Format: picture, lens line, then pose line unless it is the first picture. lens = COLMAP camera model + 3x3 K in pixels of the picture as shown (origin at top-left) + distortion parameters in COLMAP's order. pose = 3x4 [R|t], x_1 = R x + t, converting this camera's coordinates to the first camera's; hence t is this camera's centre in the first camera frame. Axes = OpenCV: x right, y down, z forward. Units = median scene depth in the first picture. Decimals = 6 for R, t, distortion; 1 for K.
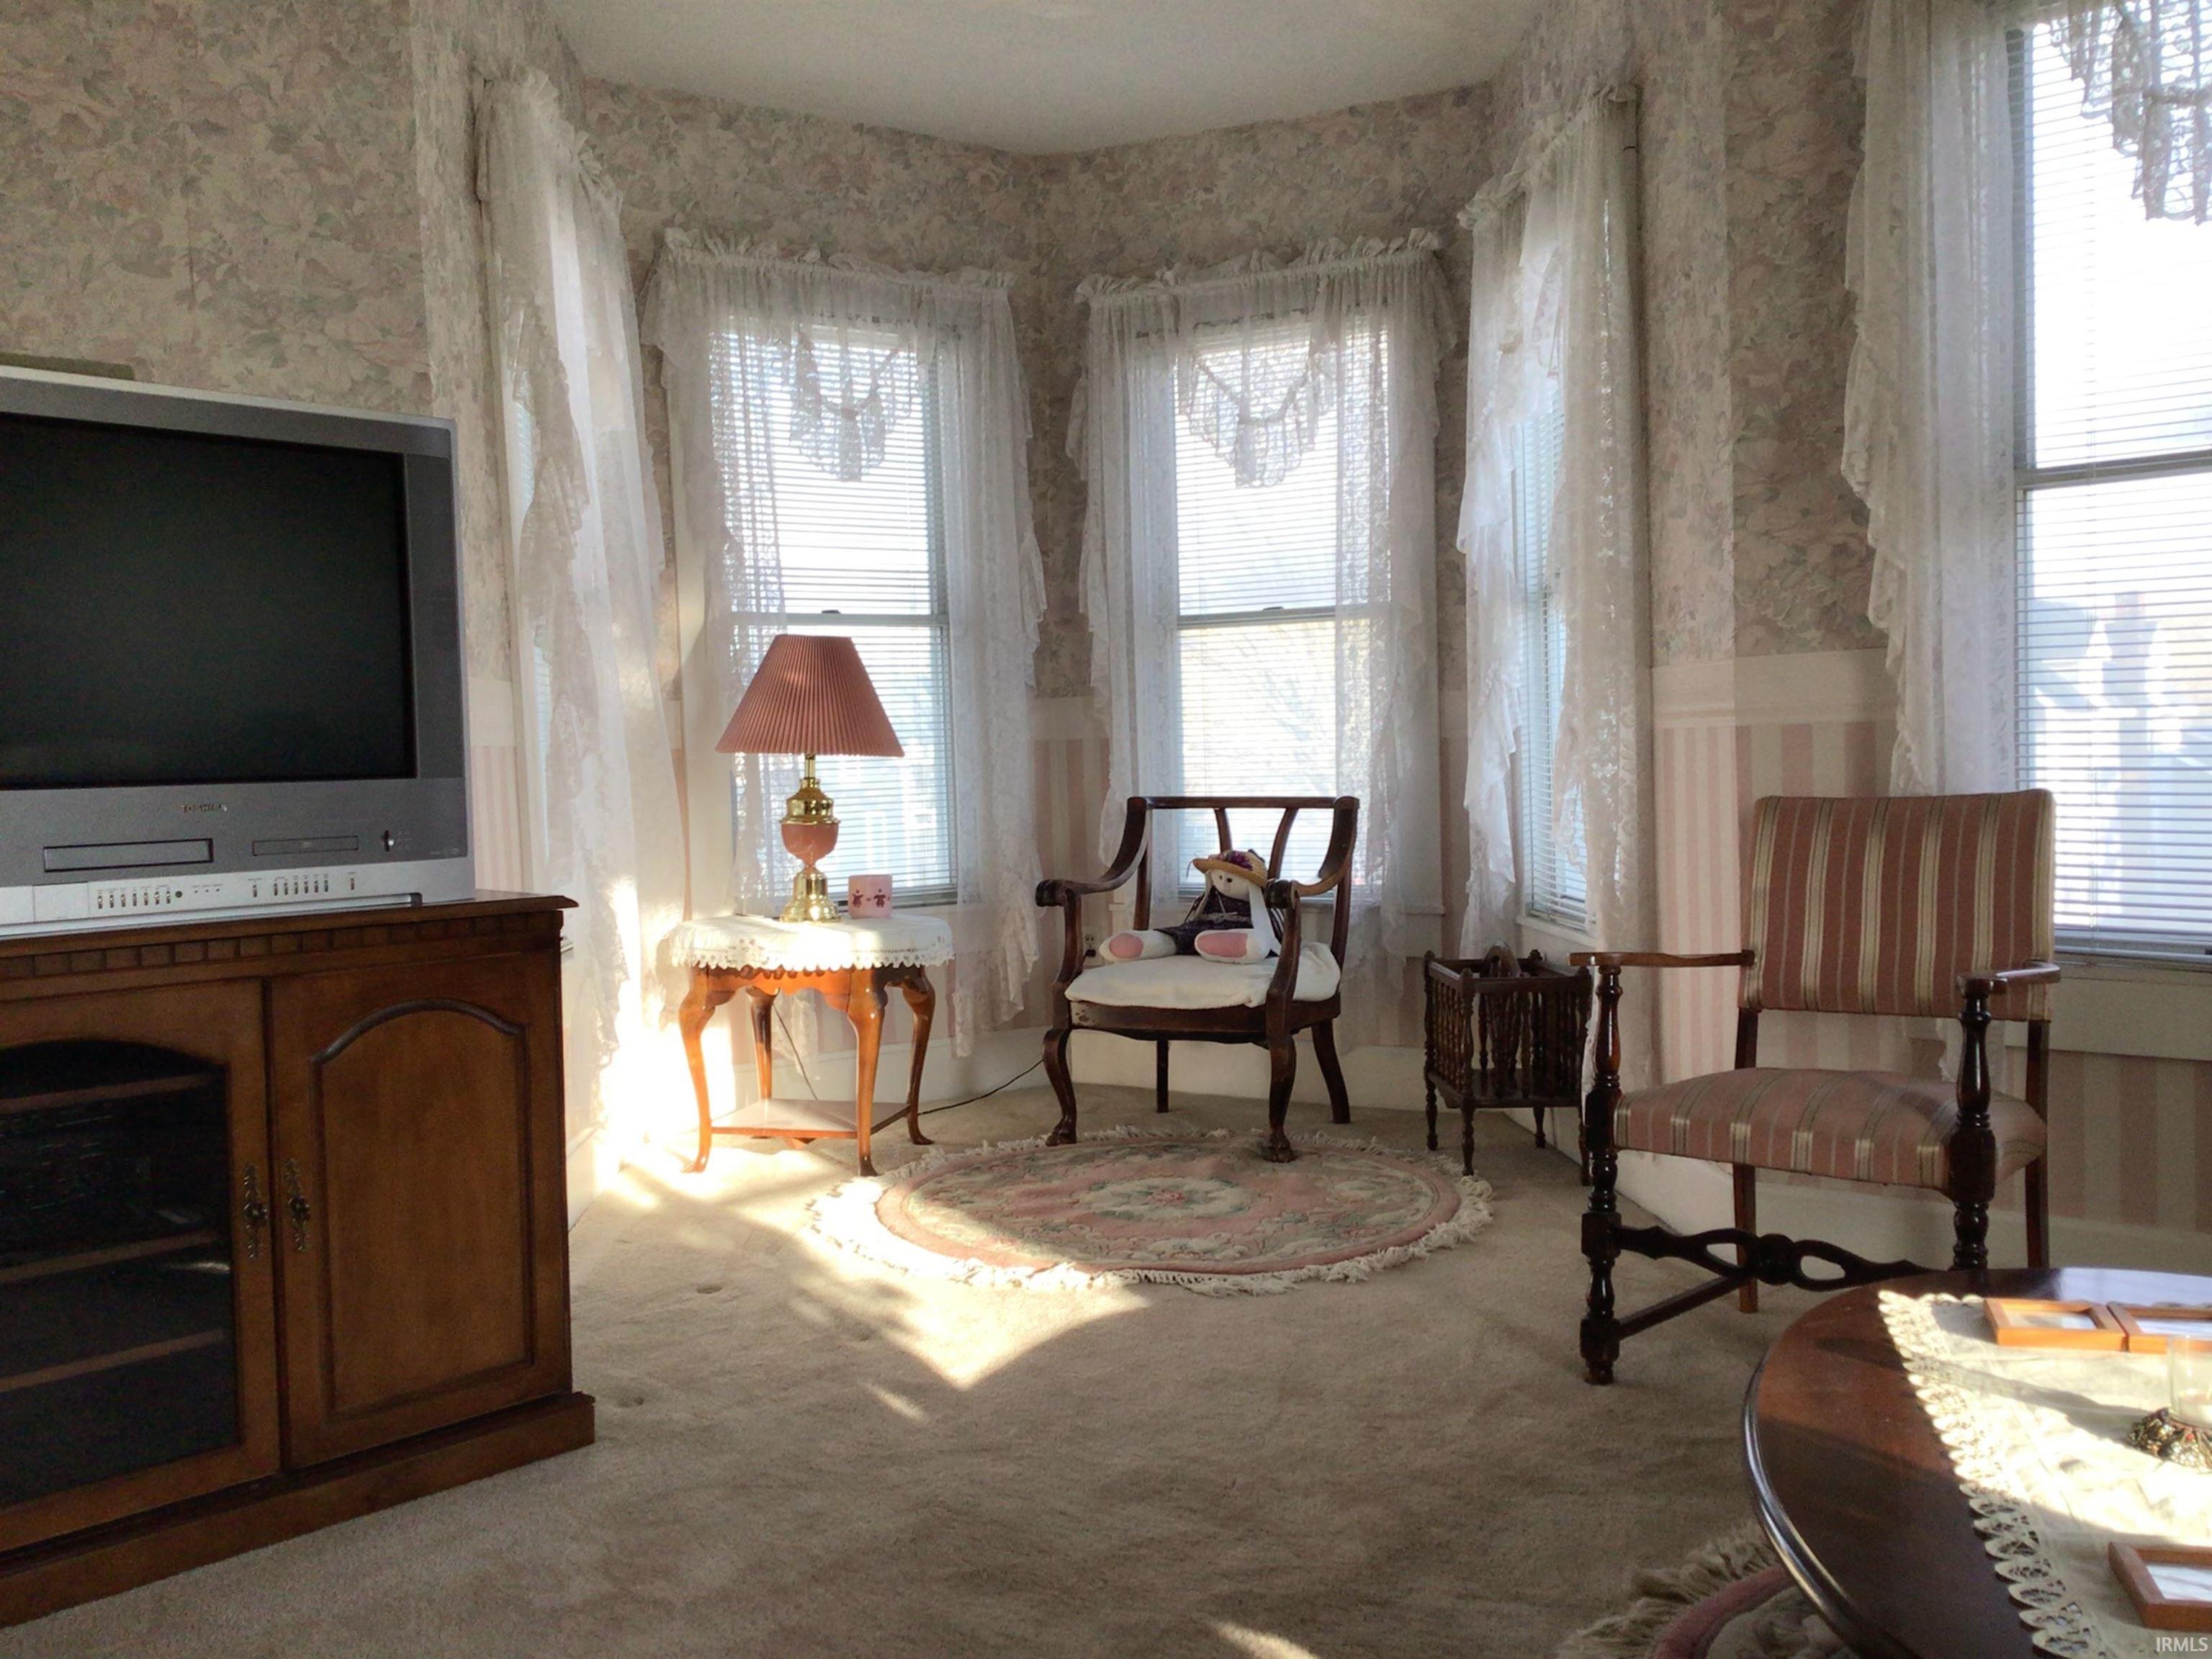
lens RADIAL K [[1966.0, 0, 1104.1], [0, 1966.0, 828.8], [0, 0, 1]] dist [0.090243, -0.136146]
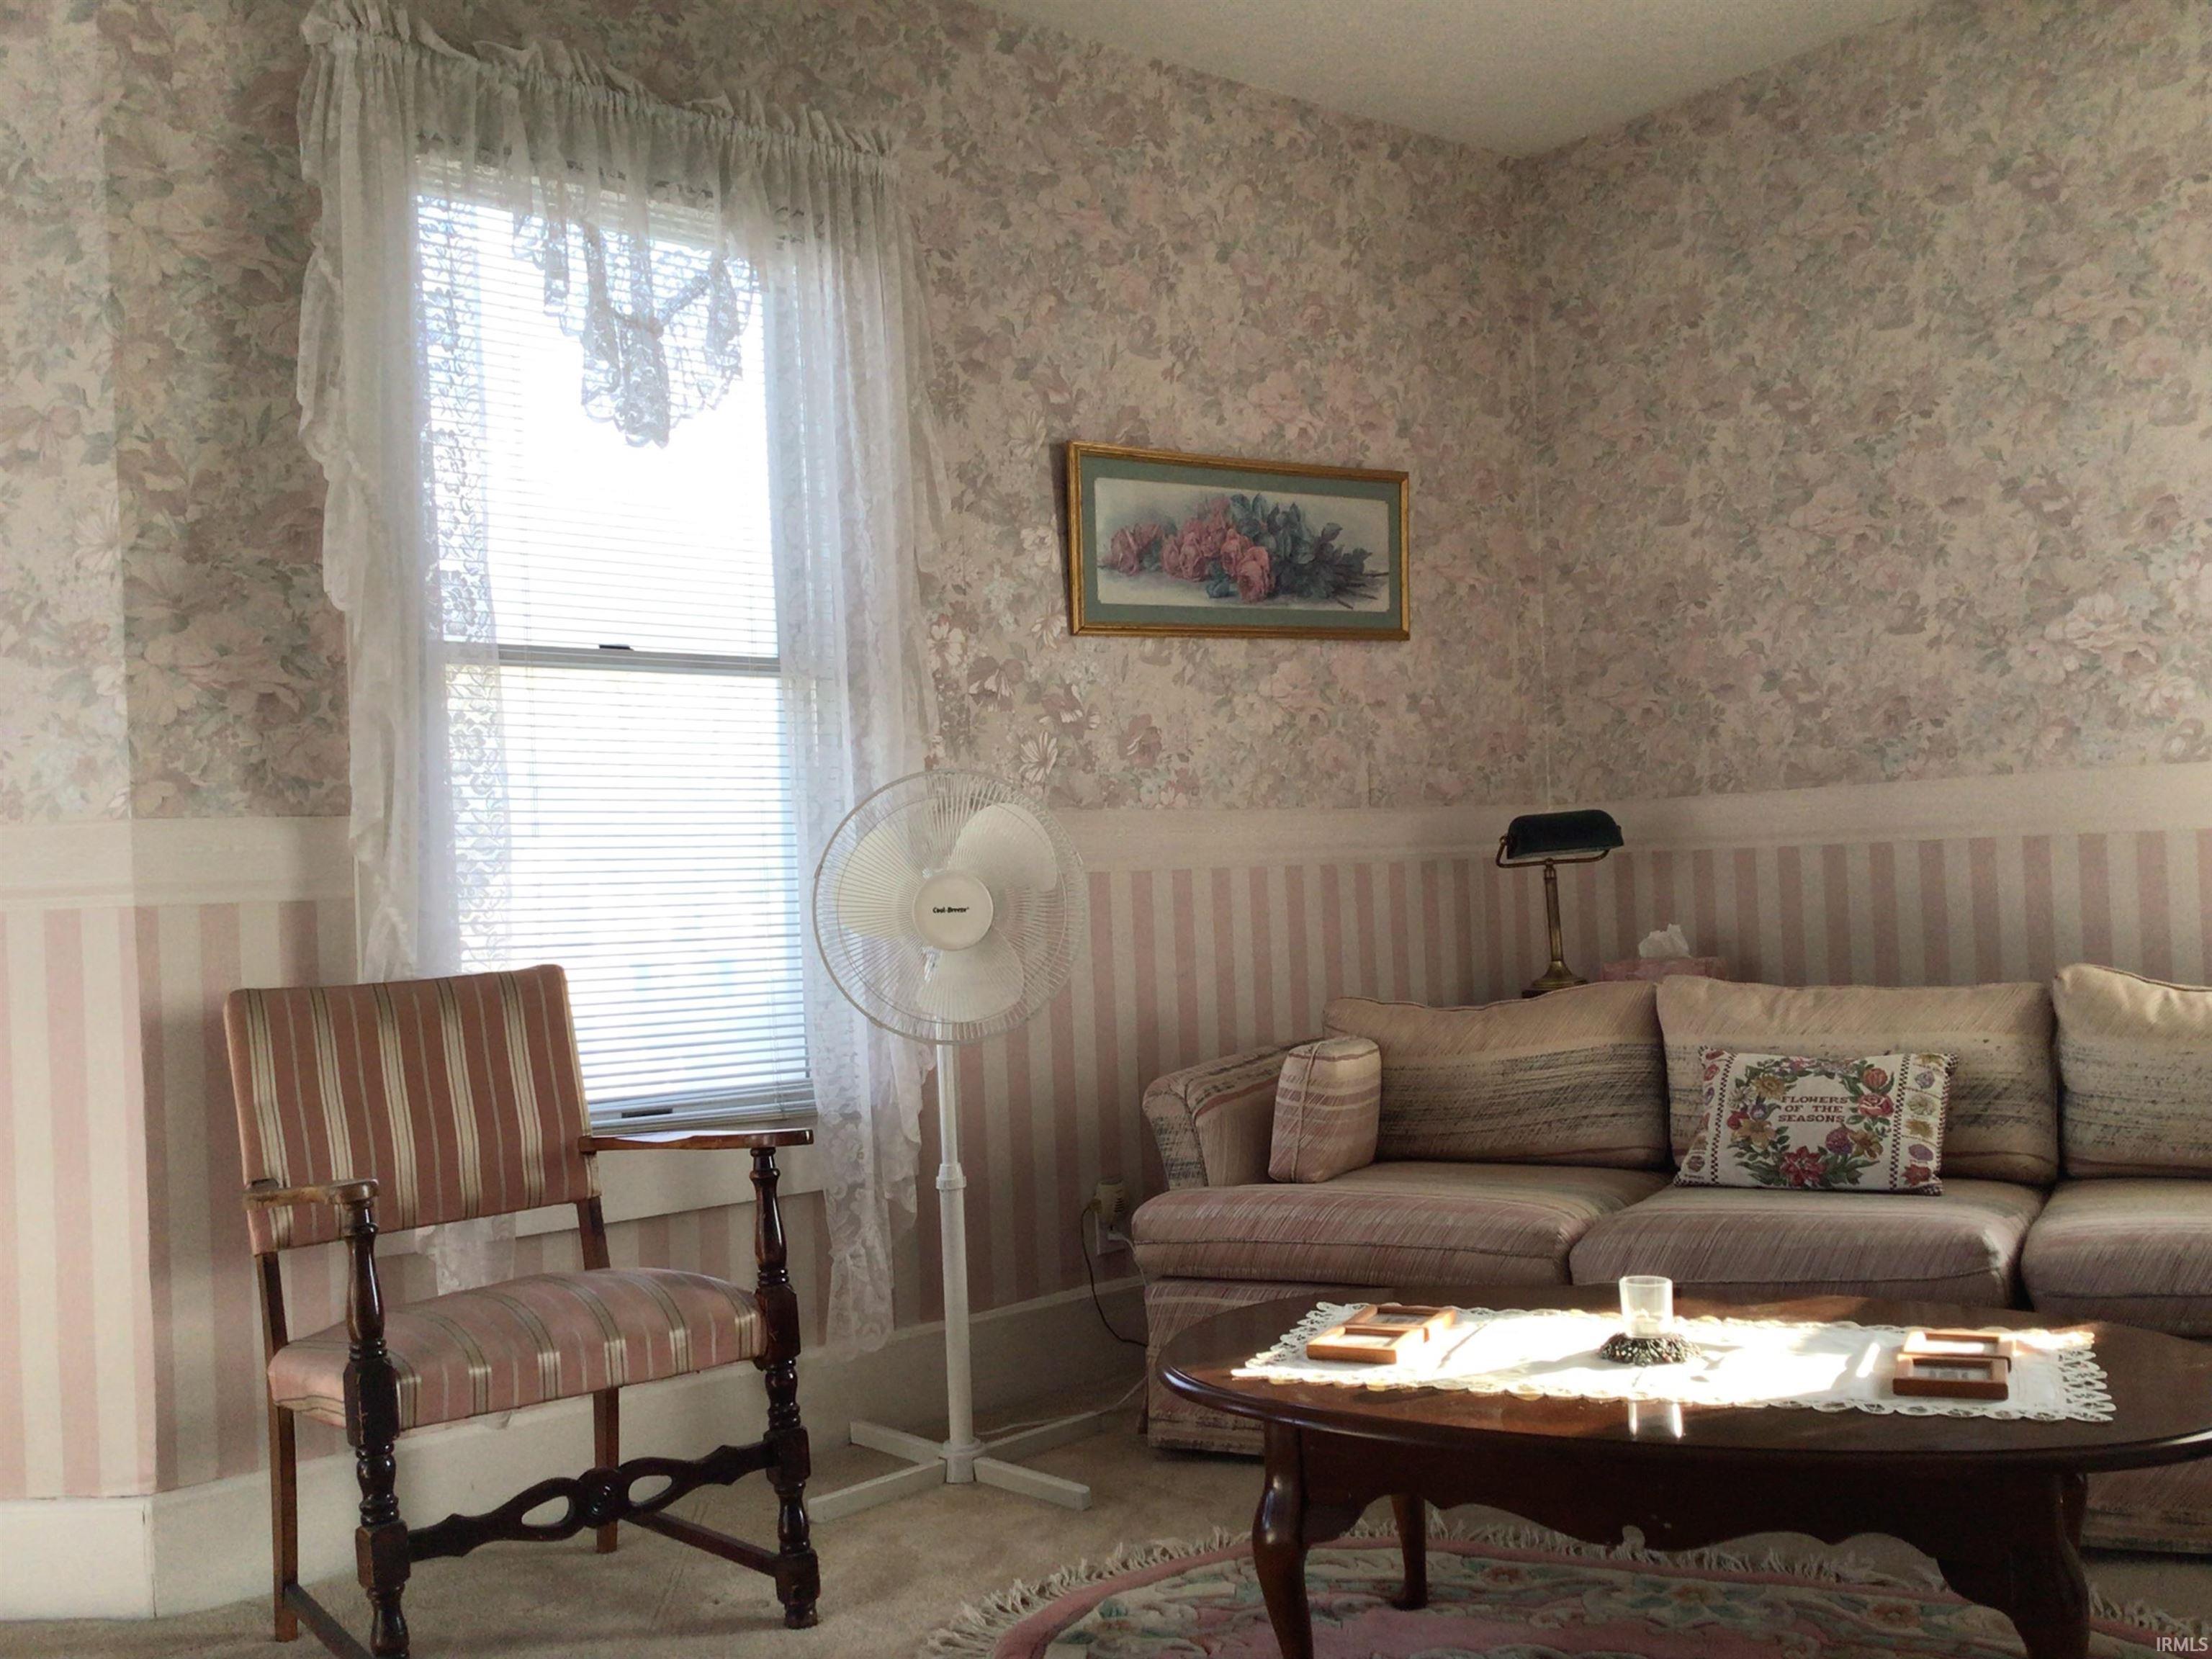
lens RADIAL K [[1966.0, 0, 1099.6], [0, 1966.0, 848.0], [0, 0, 1]] dist [0.090243, -0.136146]
pose [[0.173644, 0.058906, 0.983045, -0.400647], [0.083770, 0.993708, -0.074342, 0.015906], [-0.981239, 0.095259, 0.167617, 0.509054]]
